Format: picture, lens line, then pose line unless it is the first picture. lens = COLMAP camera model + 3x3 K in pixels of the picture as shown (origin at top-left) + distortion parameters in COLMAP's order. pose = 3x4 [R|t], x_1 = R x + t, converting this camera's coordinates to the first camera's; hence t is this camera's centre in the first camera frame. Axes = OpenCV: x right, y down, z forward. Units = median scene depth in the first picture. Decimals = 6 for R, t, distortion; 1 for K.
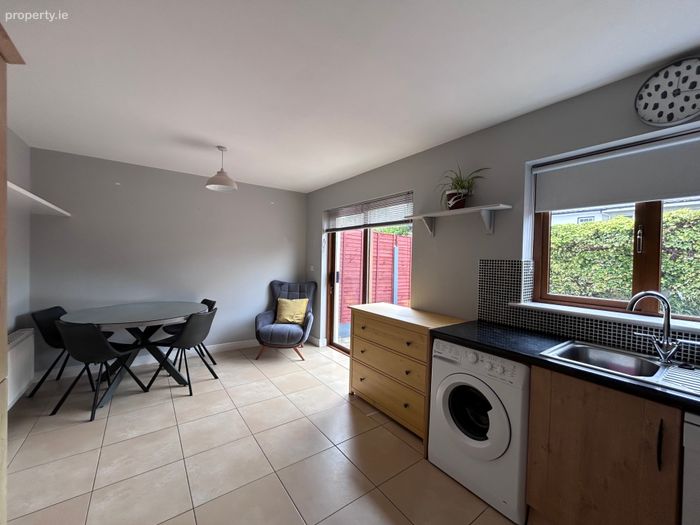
lens RADIAL K [[281.3, 0, 350.1], [0, 281.3, 262.1], [0, 0, 1]] dist [-0.001971, 0.000237]
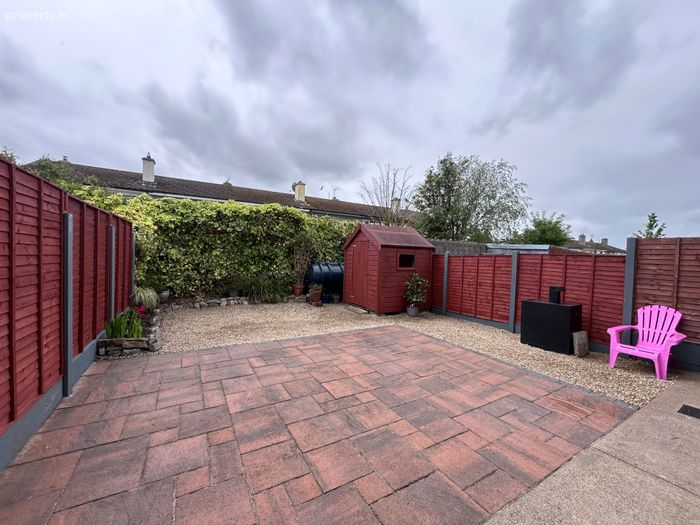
lens RADIAL K [[281.3, 0, 350.6], [0, 281.3, 261.5], [0, 0, 1]] dist [-0.001971, 0.000237]
pose [[0.099813, -0.047319, 0.993880, 0.014280], [-0.009452, 0.998778, 0.048501, -0.003692], [-0.994961, -0.014235, 0.099244, 1.790579]]
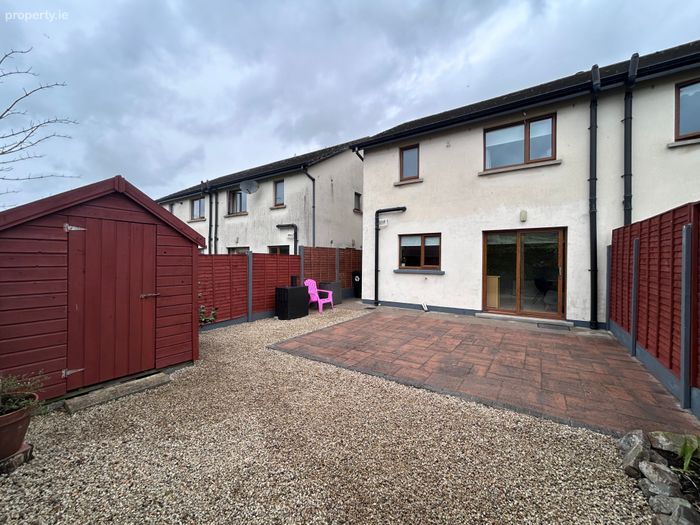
lens RADIAL K [[281.3, 0, 348.0], [0, 281.3, 262.5], [0, 0, 1]] dist [-0.001971, 0.000237]
pose [[-0.938585, -0.032434, -0.343521, 2.879442], [-0.038505, 0.999199, 0.010863, 0.062201], [0.342894, 0.023423, -0.939082, 3.752639]]
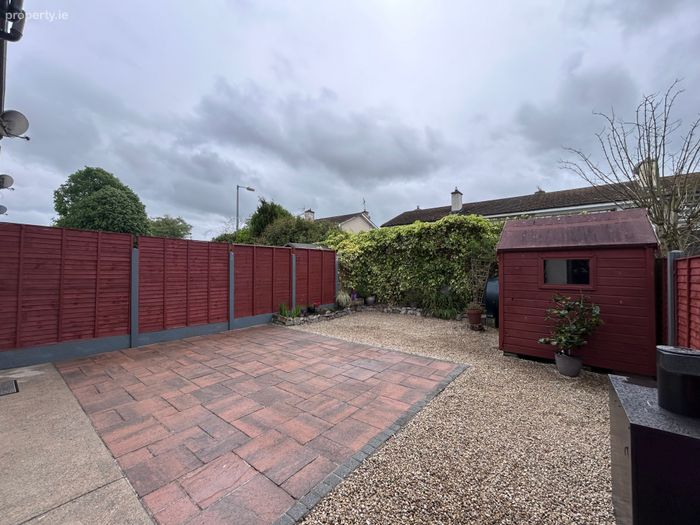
lens RADIAL K [[281.3, 0, 350.5], [0, 281.3, 262.9], [0, 0, 1]] dist [-0.001971, 0.000237]
pose [[0.960946, -0.023223, 0.275759, 1.471399], [0.031407, 0.999186, -0.025301, 0.077622], [-0.274947, 0.032974, 0.960894, 0.031829]]
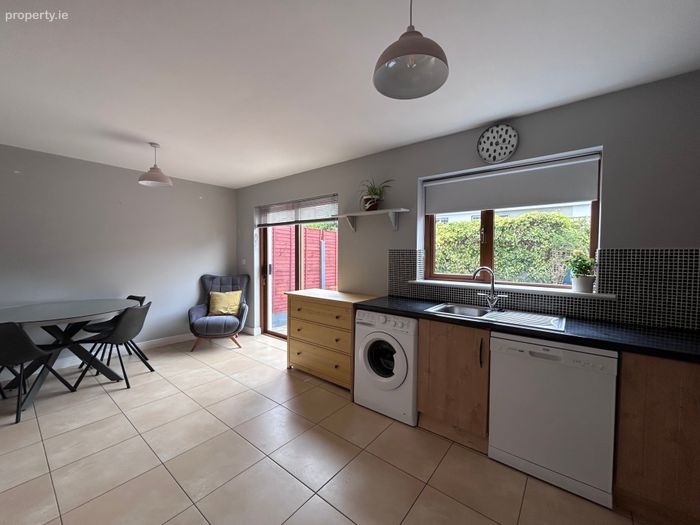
lens RADIAL K [[281.3, 0, 351.0], [0, 281.3, 262.2], [0, 0, 1]] dist [-0.001971, 0.000237]
pose [[0.964053, -0.025264, 0.264507, -0.055658], [0.020031, 0.999547, 0.022463, 0.015785], [-0.264954, -0.016358, 0.964122, -0.209731]]
